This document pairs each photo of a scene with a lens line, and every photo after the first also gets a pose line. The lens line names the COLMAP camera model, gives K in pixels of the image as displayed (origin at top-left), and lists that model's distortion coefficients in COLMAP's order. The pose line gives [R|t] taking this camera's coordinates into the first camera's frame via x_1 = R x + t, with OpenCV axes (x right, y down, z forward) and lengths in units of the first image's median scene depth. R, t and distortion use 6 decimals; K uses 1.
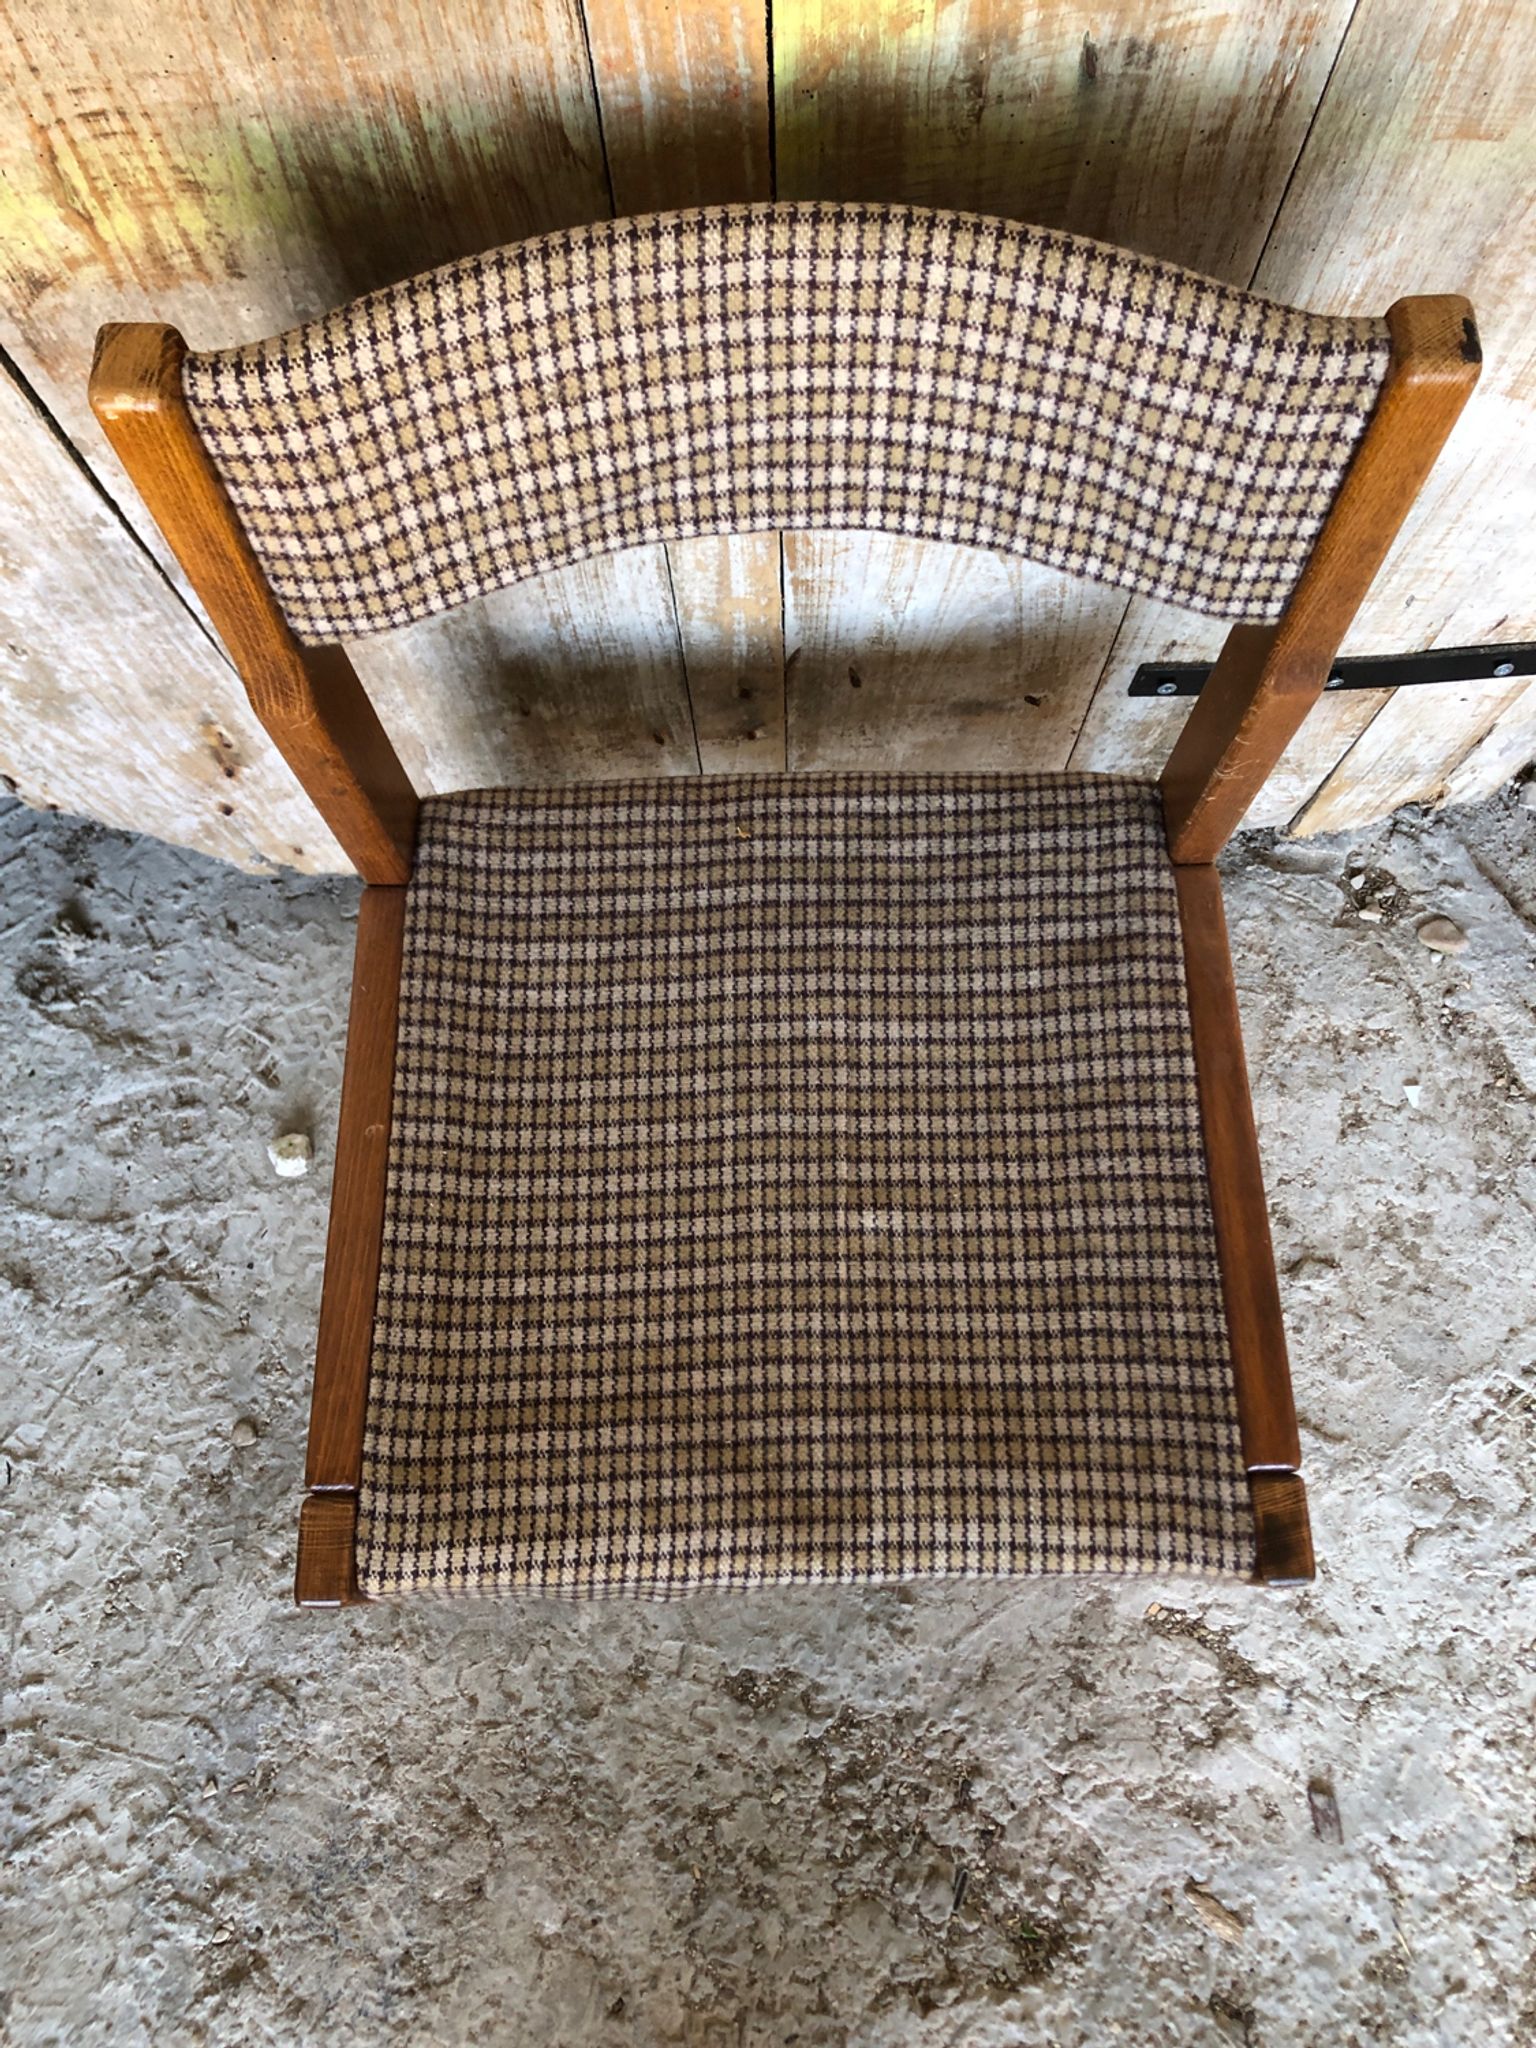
lens RADIAL K [[1694.7, 0, 773.9], [0, 1694.7, 1036.1], [0, 0, 1]] dist [-0.008785, 0.054937]
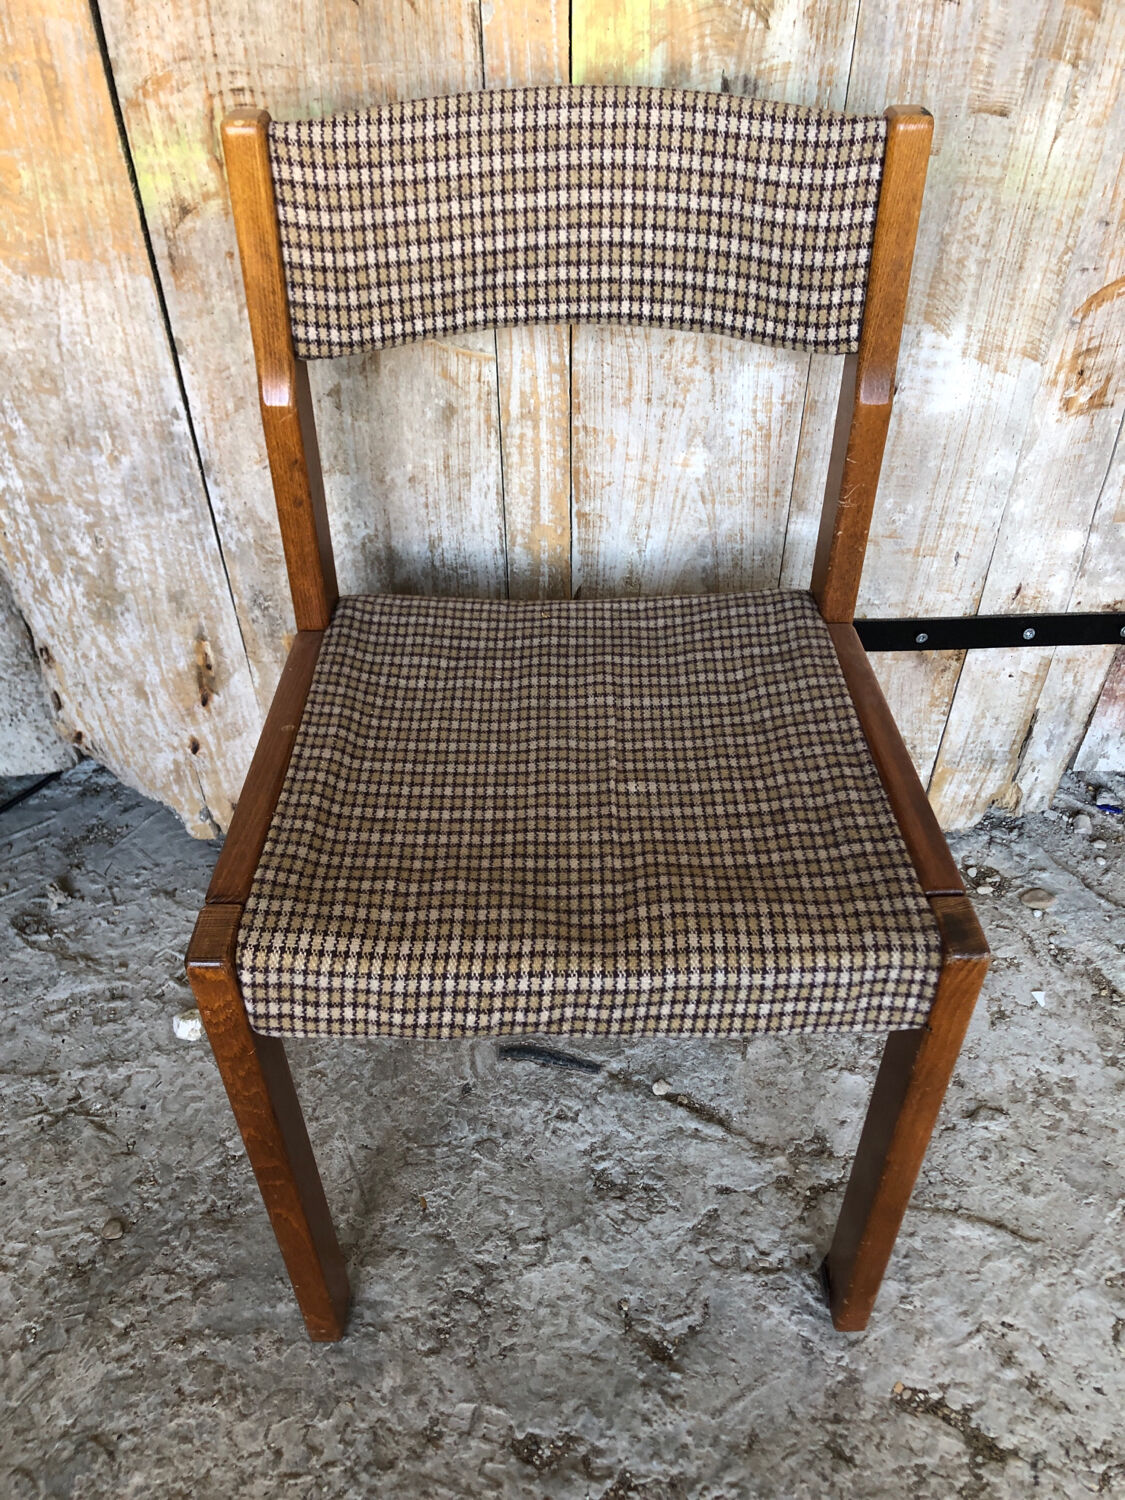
lens RADIAL K [[1232.7, 0, 555.4], [0, 1232.7, 752.7], [0, 0, 1]] dist [0.007388, 0.014070]
pose [[0.999943, 0.010595, -0.001579, -0.004463], [-0.009717, 0.835055, -0.550081, 0.450693], [-0.004510, 0.550065, 0.835110, 0.094012]]
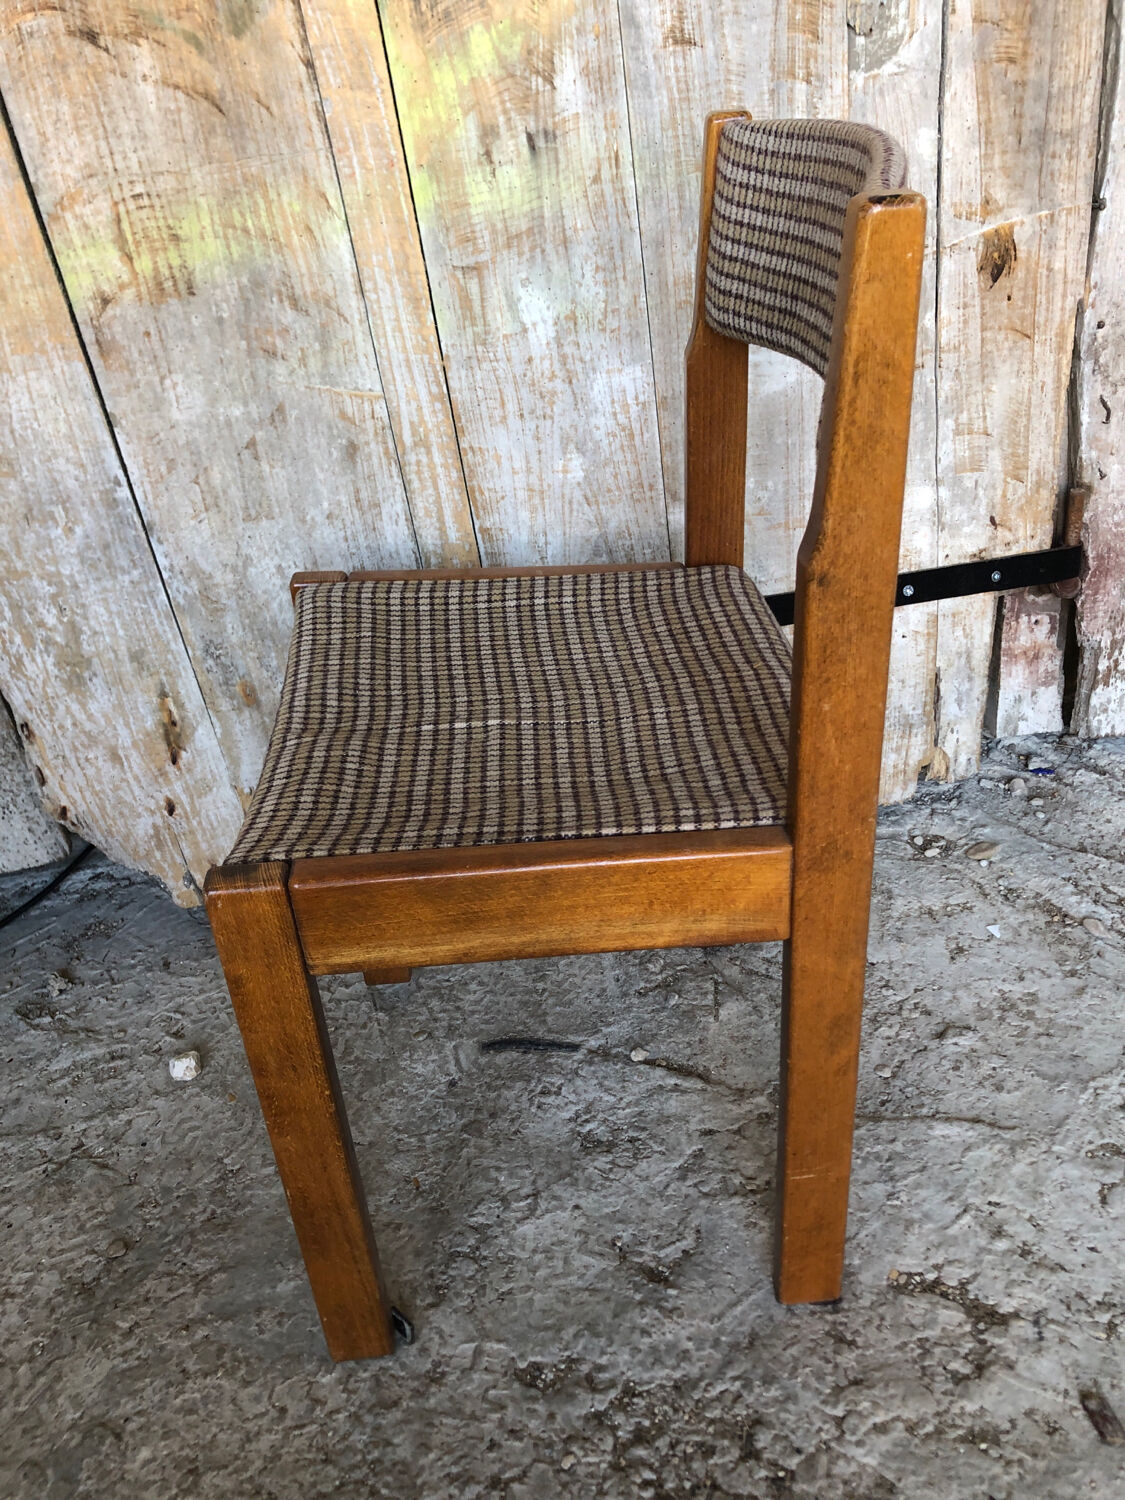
lens RADIAL K [[1233.5, 0, 564.6], [0, 1233.5, 745.9], [0, 0, 1]] dist [0.010004, 0.015102]
pose [[0.990987, -0.133617, -0.009507, 0.064986], [0.088155, 0.703955, -0.704753, 0.666083], [0.100859, 0.697563, 0.709389, 0.159147]]
